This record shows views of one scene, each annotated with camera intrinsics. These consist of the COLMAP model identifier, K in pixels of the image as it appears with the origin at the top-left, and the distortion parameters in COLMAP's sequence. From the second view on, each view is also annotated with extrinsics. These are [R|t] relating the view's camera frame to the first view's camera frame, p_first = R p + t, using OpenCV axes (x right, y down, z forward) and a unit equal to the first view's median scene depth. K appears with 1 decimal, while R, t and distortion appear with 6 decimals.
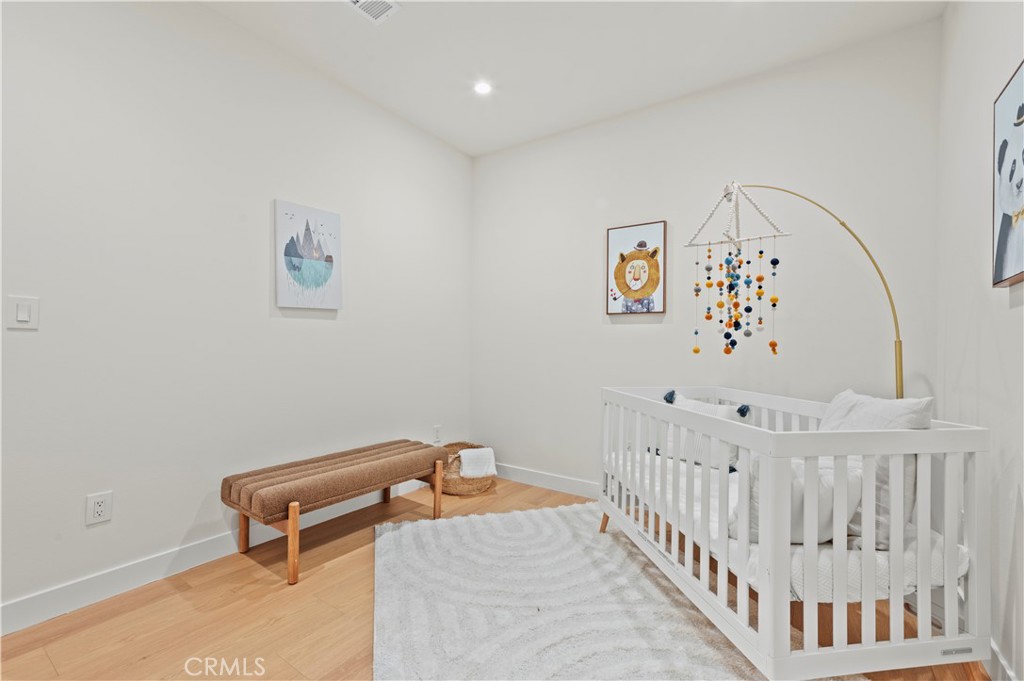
lens RADIAL K [[446.0, 0, 512.5], [0, 446.0, 339.5], [0, 0, 1]] dist [0.001008, 0.009688]
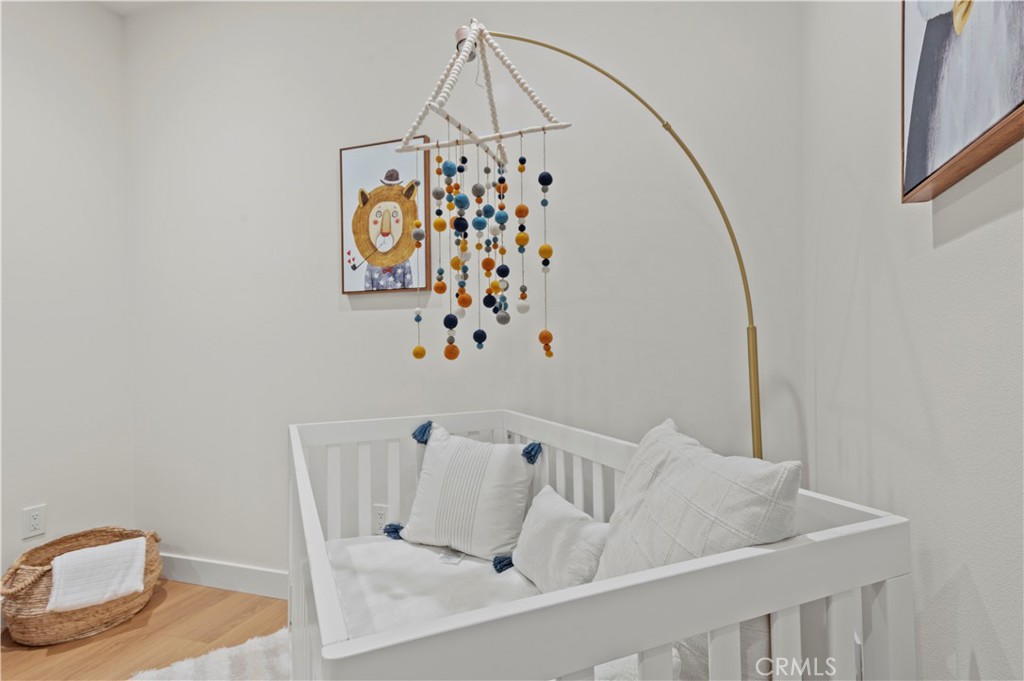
lens RADIAL K [[522.7, 0, 512.0], [0, 522.7, 340.5], [0, 0, 1]] dist [0.034567, 0.001030]
pose [[0.967705, -0.024245, 0.250916, 0.266846], [0.023380, 0.999706, 0.006430, 0.006585], [-0.250998, -0.000356, 0.967988, 0.284470]]
